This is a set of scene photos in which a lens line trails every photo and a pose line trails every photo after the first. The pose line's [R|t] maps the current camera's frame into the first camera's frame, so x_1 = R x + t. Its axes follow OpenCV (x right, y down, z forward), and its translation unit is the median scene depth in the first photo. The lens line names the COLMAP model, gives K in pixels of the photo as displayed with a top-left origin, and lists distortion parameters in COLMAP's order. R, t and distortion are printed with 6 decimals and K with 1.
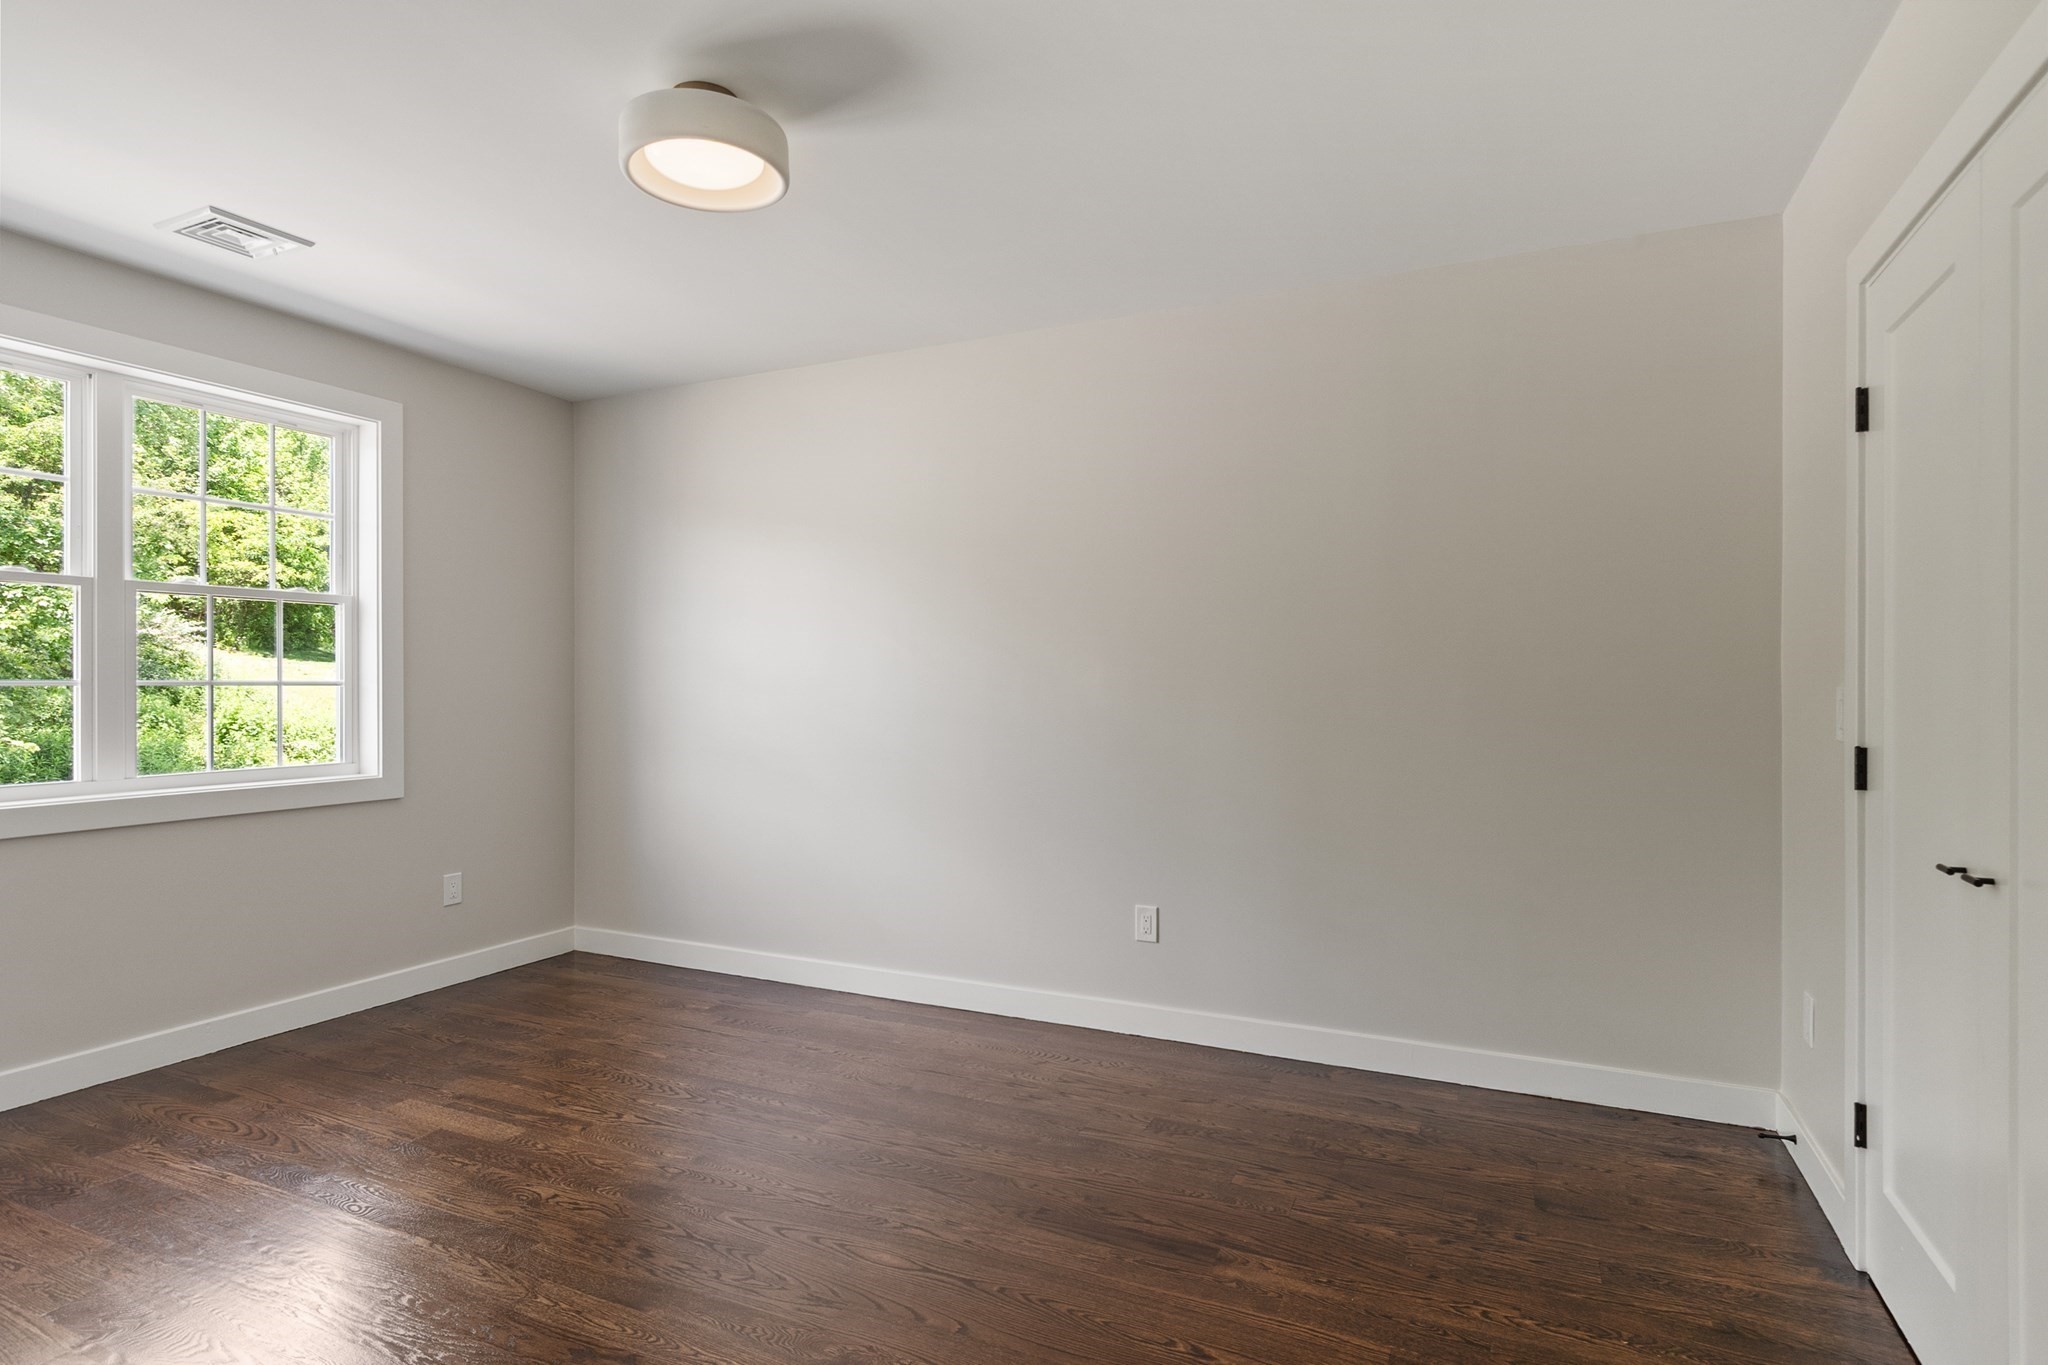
lens RADIAL K [[1069.8, 0, 1020.3], [0, 1069.8, 674.9], [0, 0, 1]] dist [-0.016282, -0.000242]
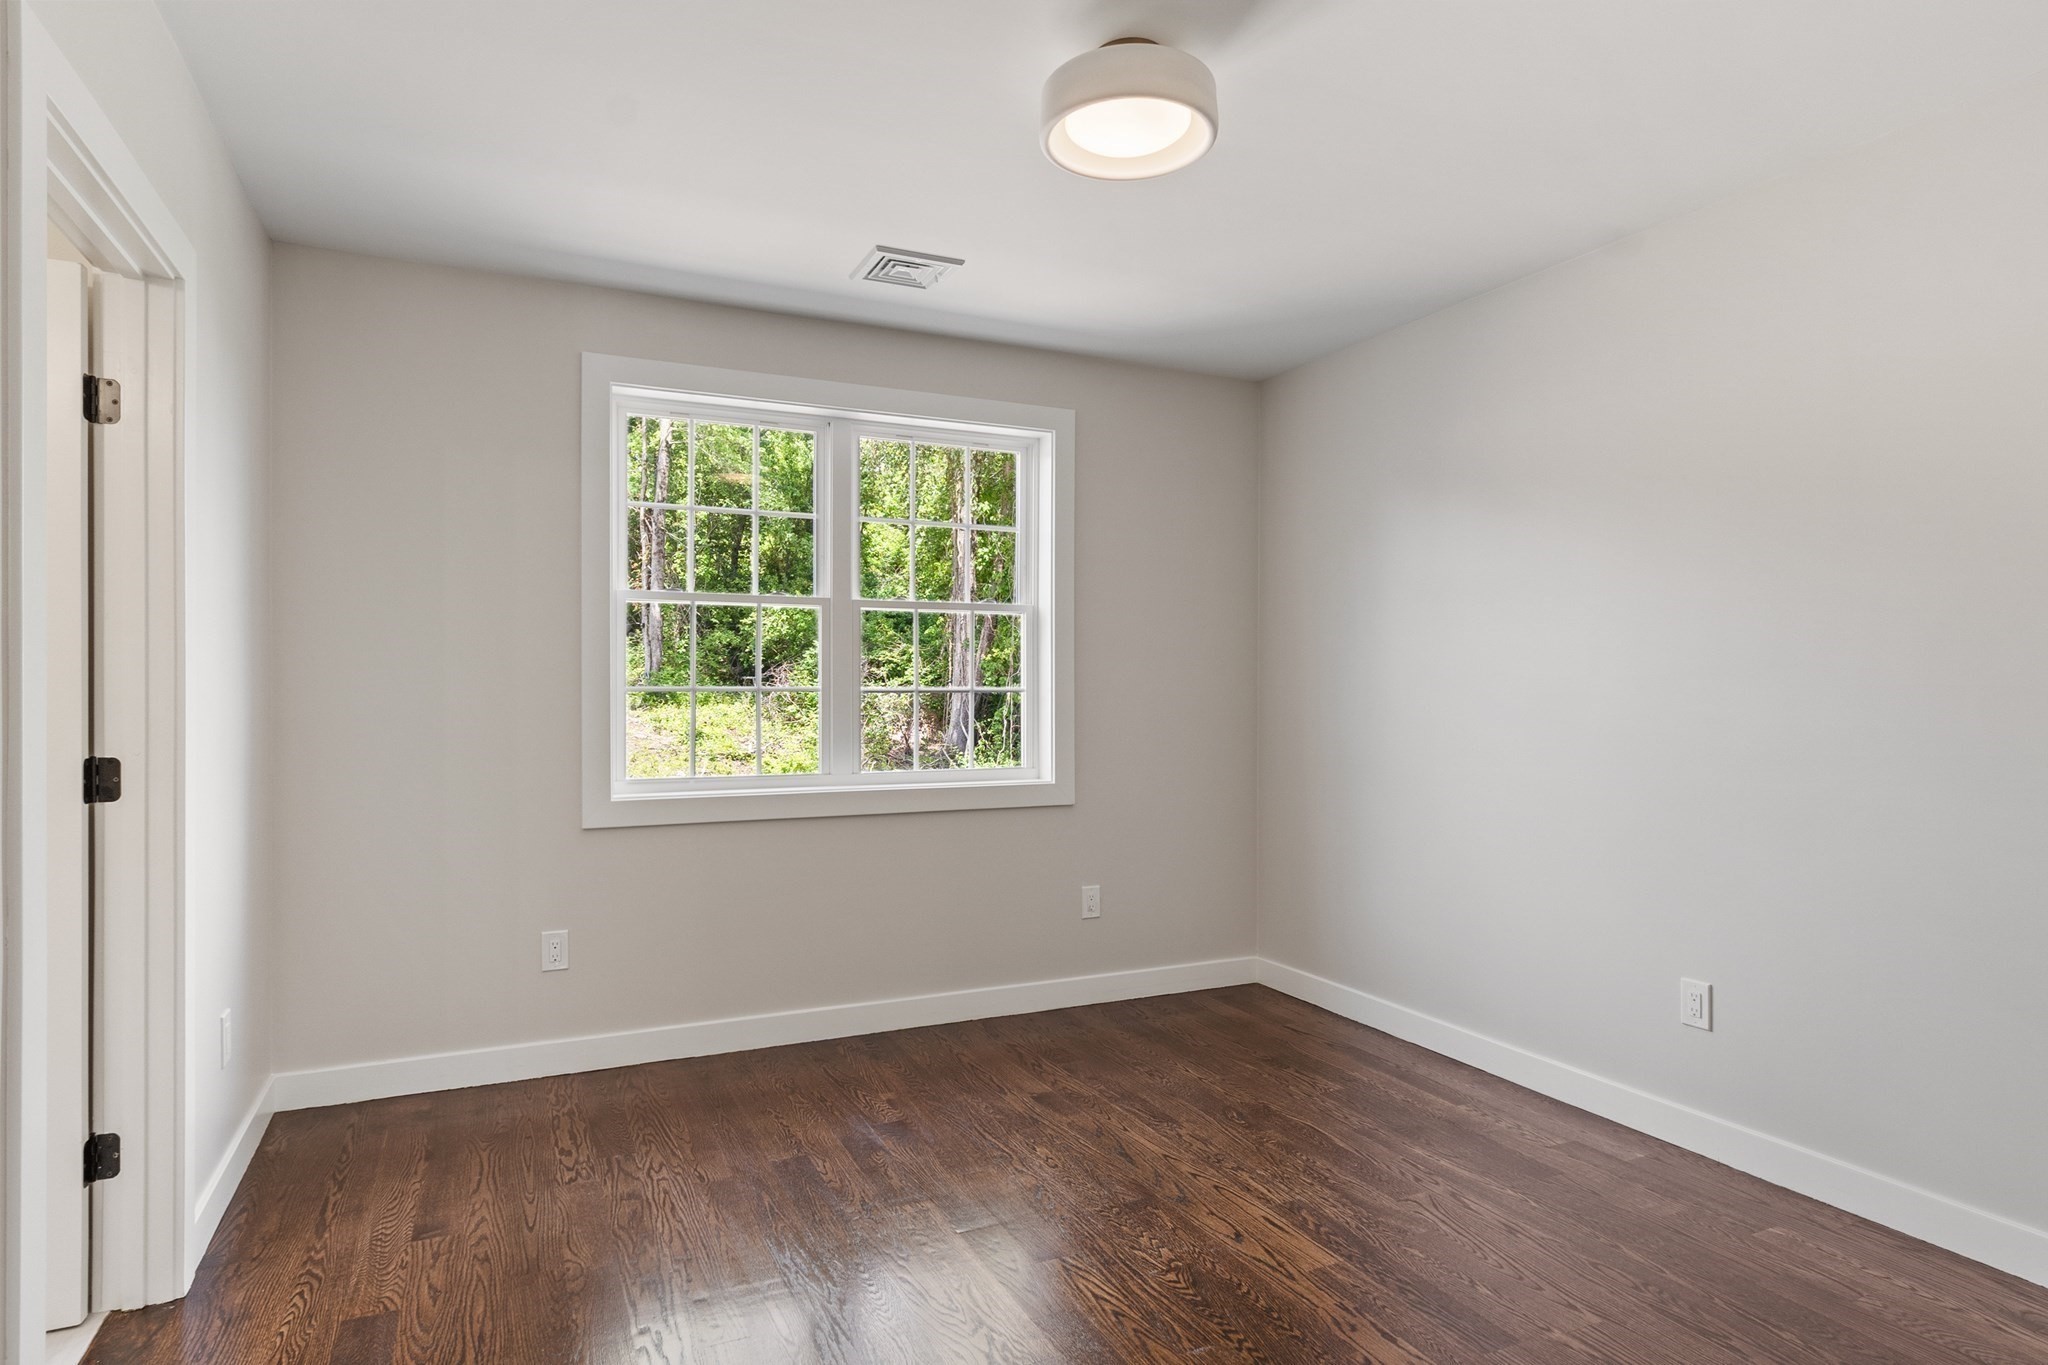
lens RADIAL K [[1142.3, 0, 1024.9], [0, 1142.3, 692.8], [0, 0, 1]] dist [0.019130, -0.000327]
pose [[0.770055, 0.000921, -0.637977, 0.081939], [0.005332, 0.999955, 0.007880, 0.001879], [0.637956, -0.009469, 0.770015, 0.170951]]
